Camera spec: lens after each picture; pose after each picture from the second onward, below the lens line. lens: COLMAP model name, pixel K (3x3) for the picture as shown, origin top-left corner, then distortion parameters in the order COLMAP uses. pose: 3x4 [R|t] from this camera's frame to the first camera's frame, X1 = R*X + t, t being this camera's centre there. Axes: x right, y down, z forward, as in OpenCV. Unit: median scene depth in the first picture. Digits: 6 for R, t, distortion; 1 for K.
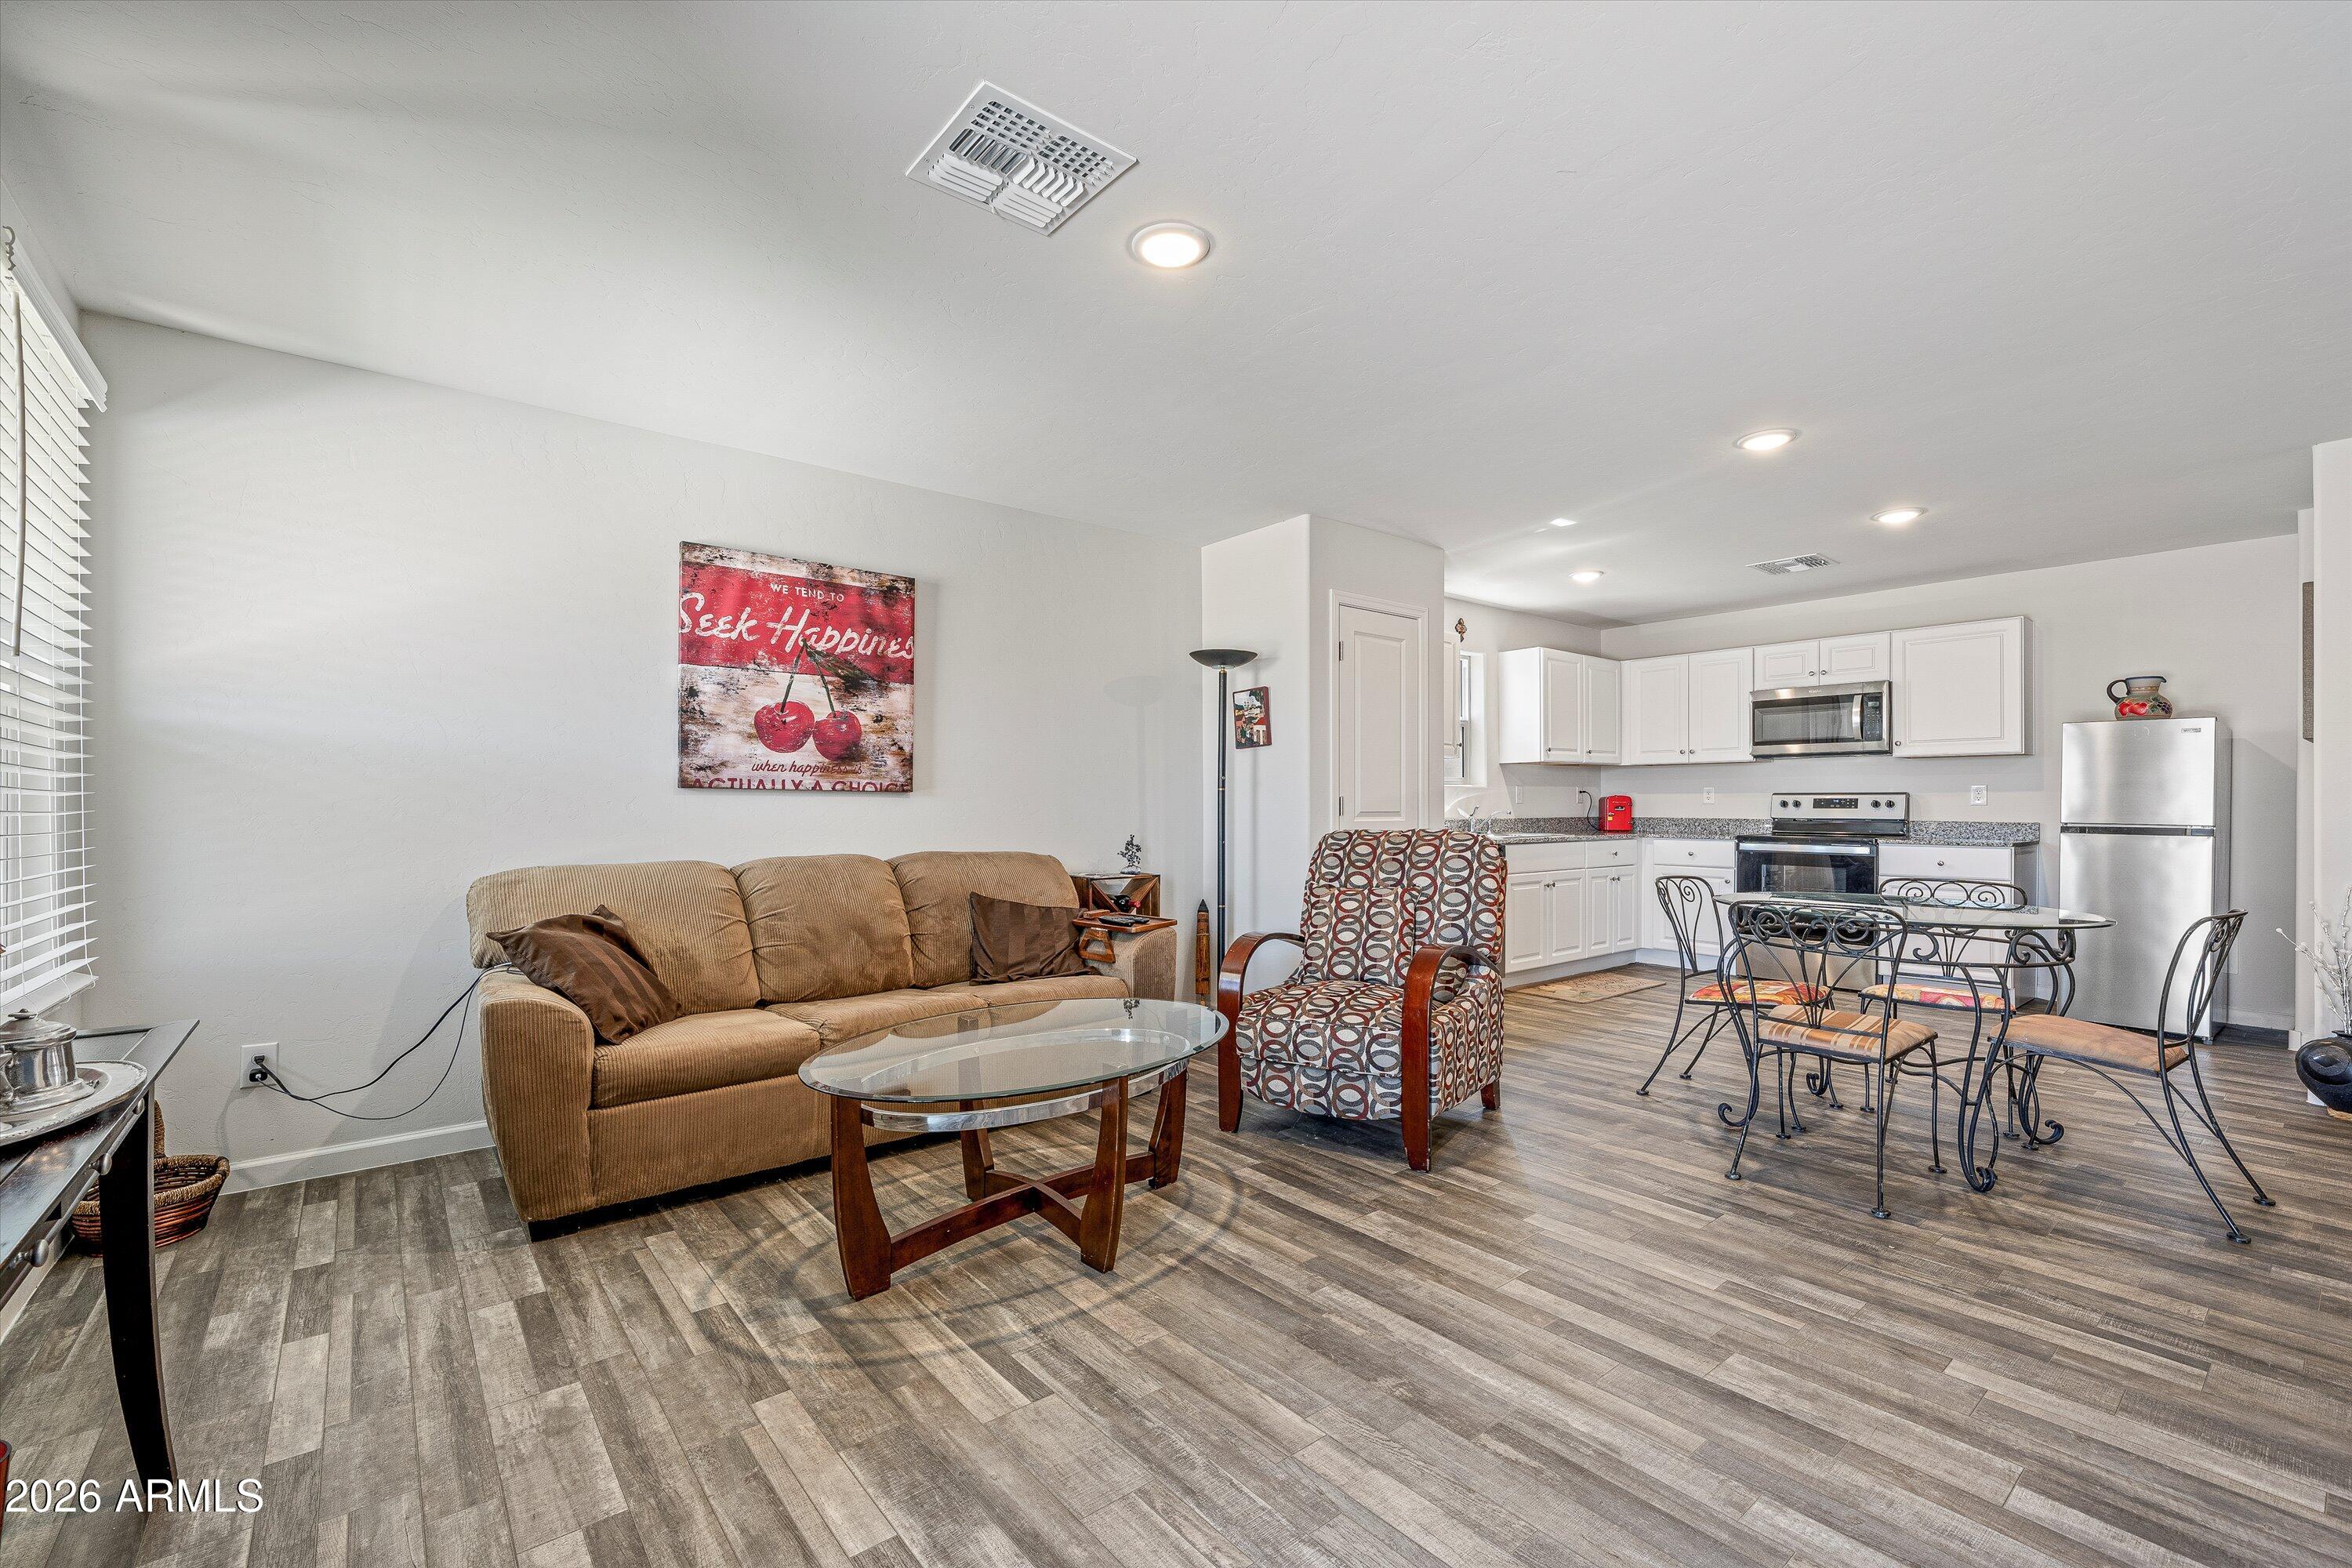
lens RADIAL K [[998.3, 0, 1176.0], [0, 998.3, 784.0], [0, 0, 1]] dist [-0.002814, -0.000165]
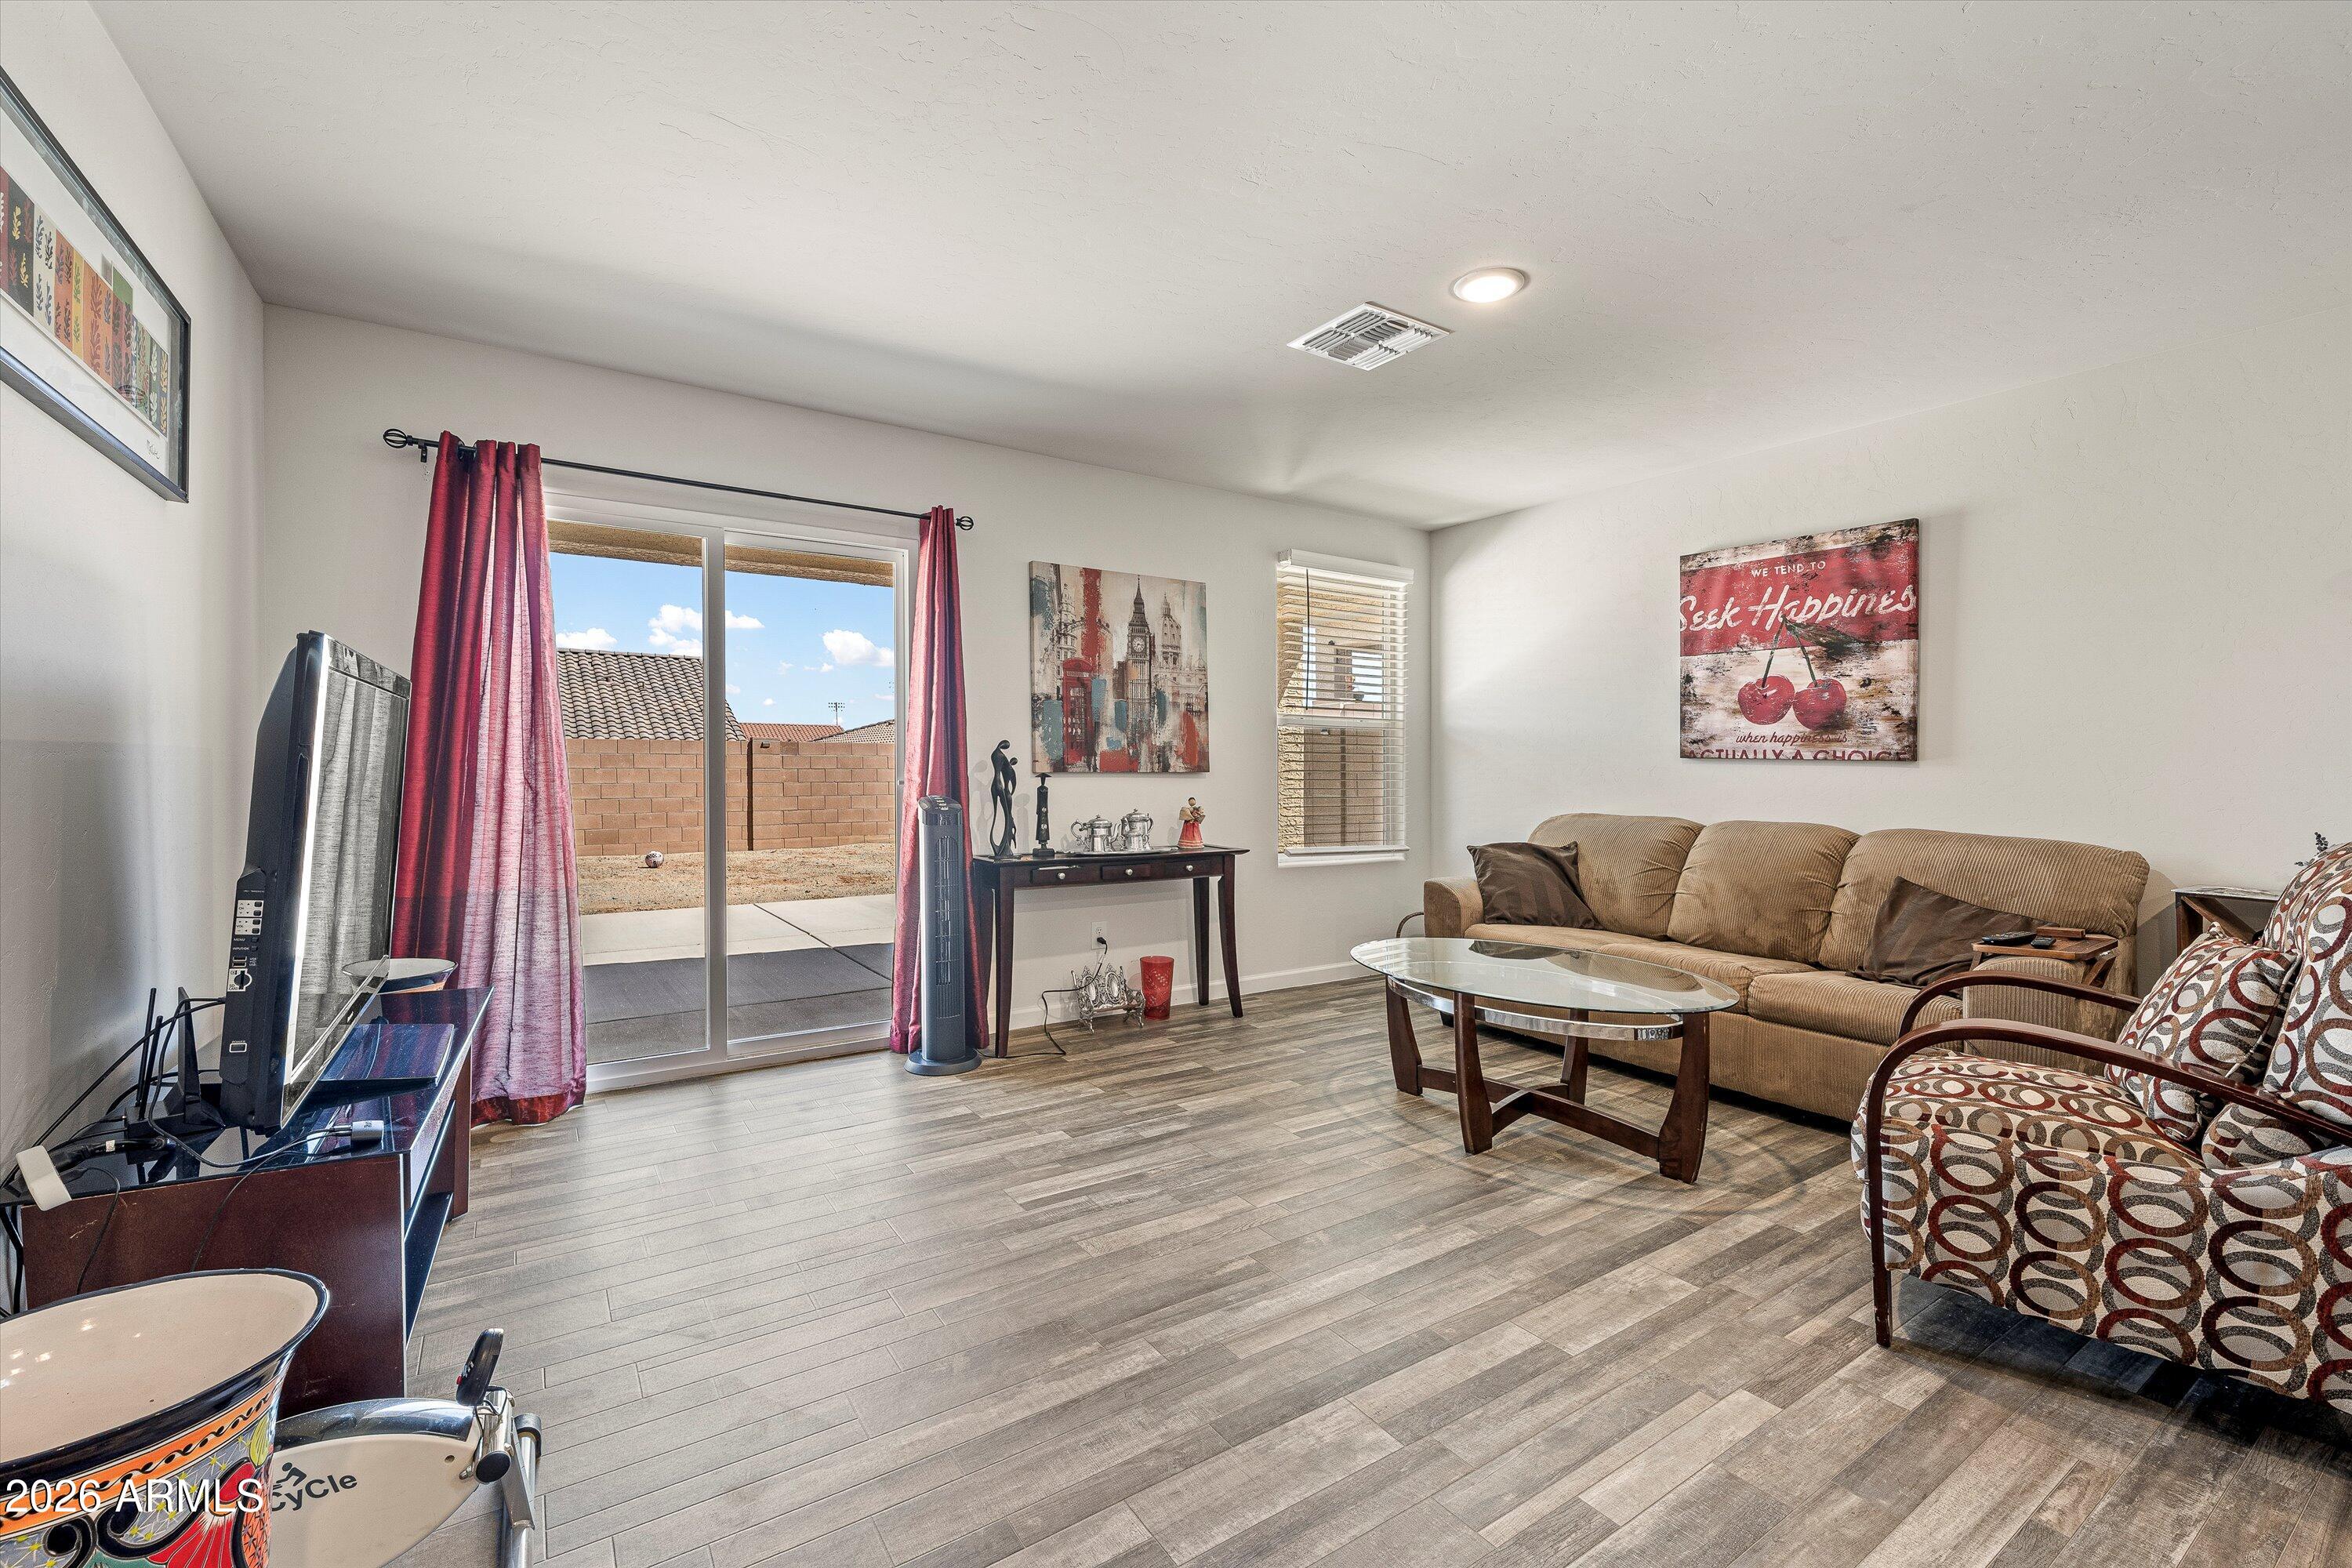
lens RADIAL K [[989.2, 0, 1176.3], [0, 989.2, 761.3], [0, 0, 1]] dist [-0.000676, -0.000066]
pose [[-0.093414, -0.000350, -0.995627, 0.733030], [0.013558, 0.999907, -0.001624, 0.001203], [0.995535, -0.013650, -0.093400, 0.472402]]
